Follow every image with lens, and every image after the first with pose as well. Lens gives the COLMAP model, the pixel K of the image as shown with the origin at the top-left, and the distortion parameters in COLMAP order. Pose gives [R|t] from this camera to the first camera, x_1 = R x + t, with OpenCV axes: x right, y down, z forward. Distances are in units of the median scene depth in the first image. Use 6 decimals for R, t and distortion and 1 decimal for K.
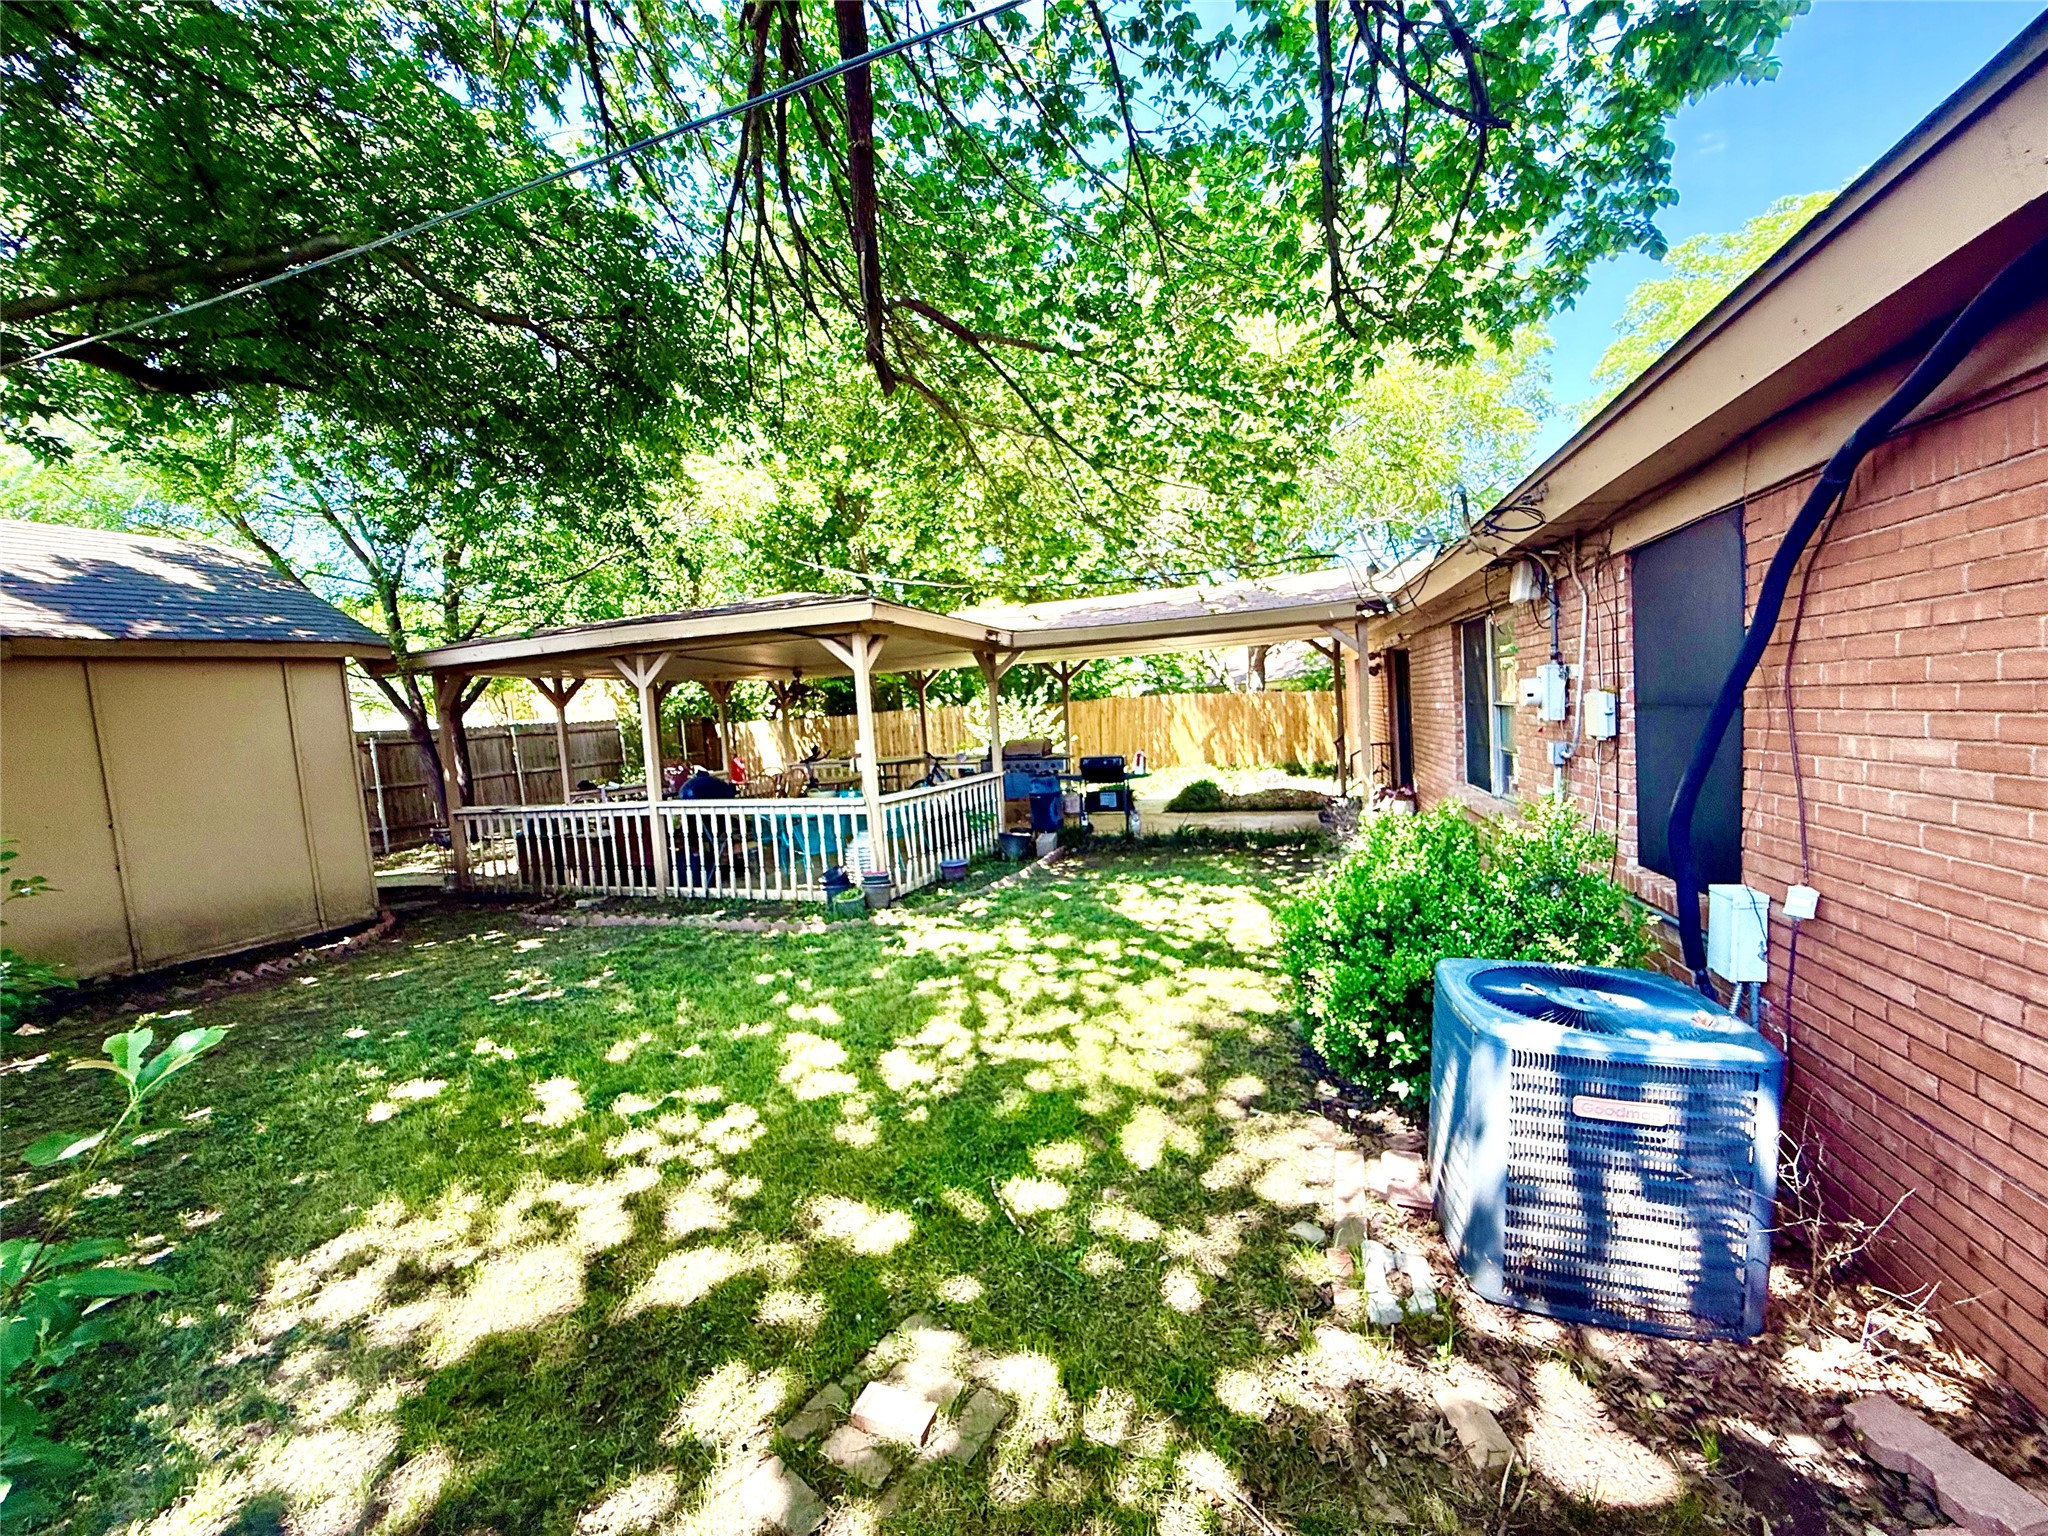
lens RADIAL K [[815.4, 0, 1027.0], [0, 815.4, 764.8], [0, 0, 1]] dist [-0.002642, -0.000058]
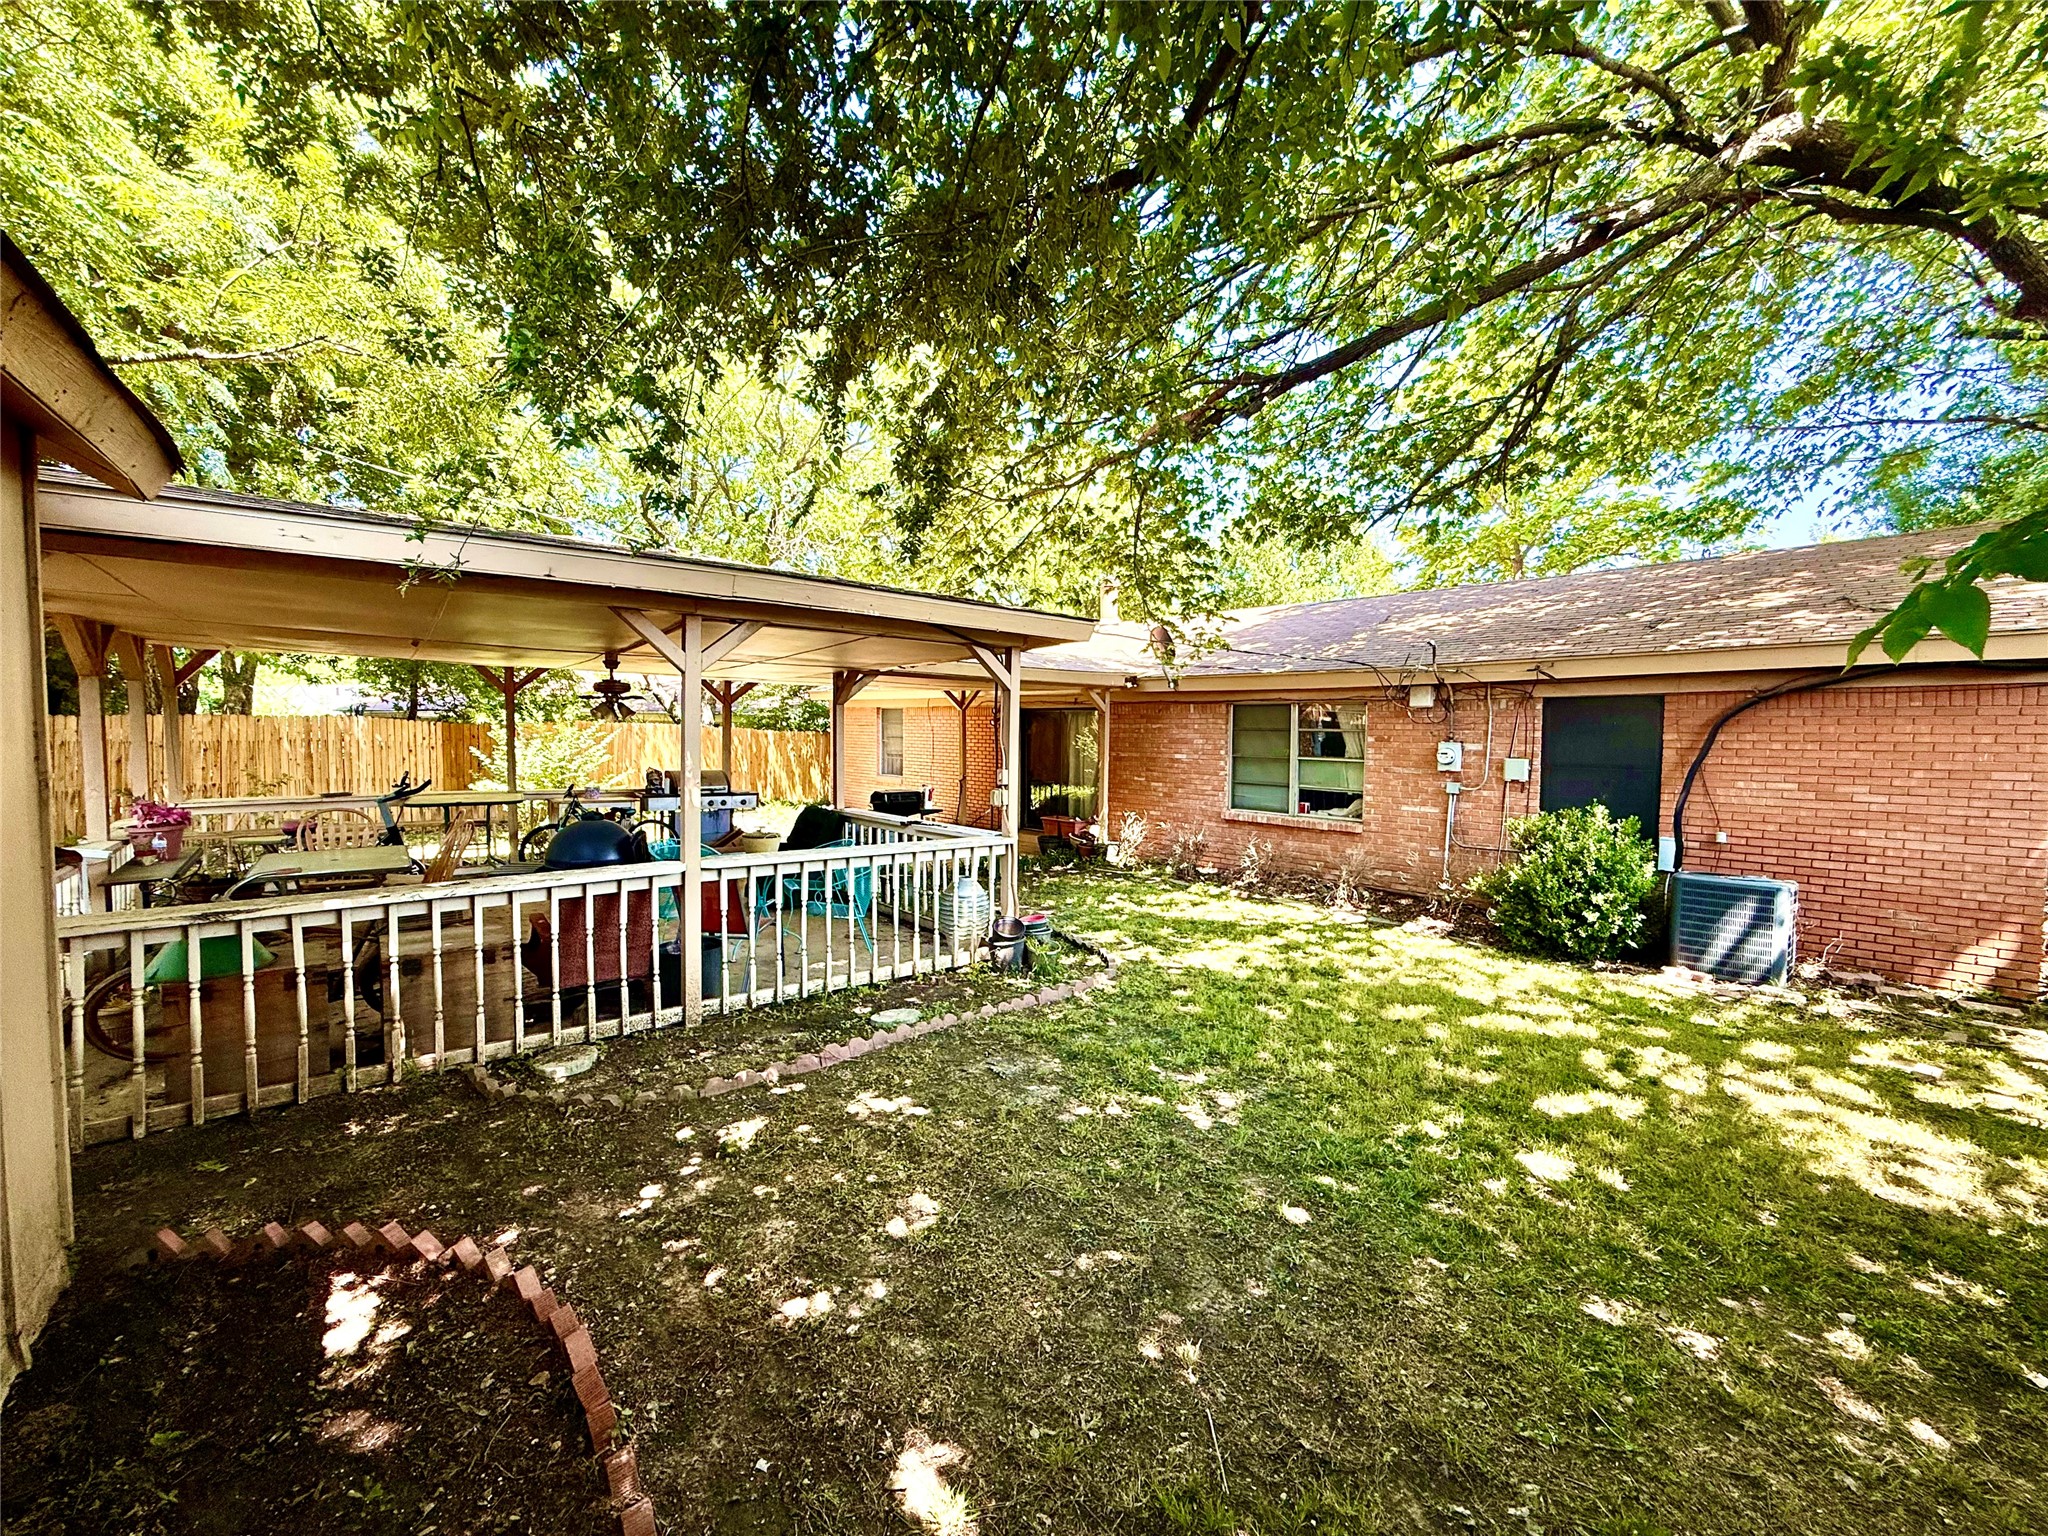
lens RADIAL K [[815.4, 0, 1014.8], [0, 815.4, 771.0], [0, 0, 1]] dist [-0.002642, -0.000058]
pose [[0.521522, 0.027164, 0.852805, -1.838415], [0.010091, 0.999227, -0.038000, 0.008610], [-0.853178, 0.028424, 0.520844, 1.042247]]
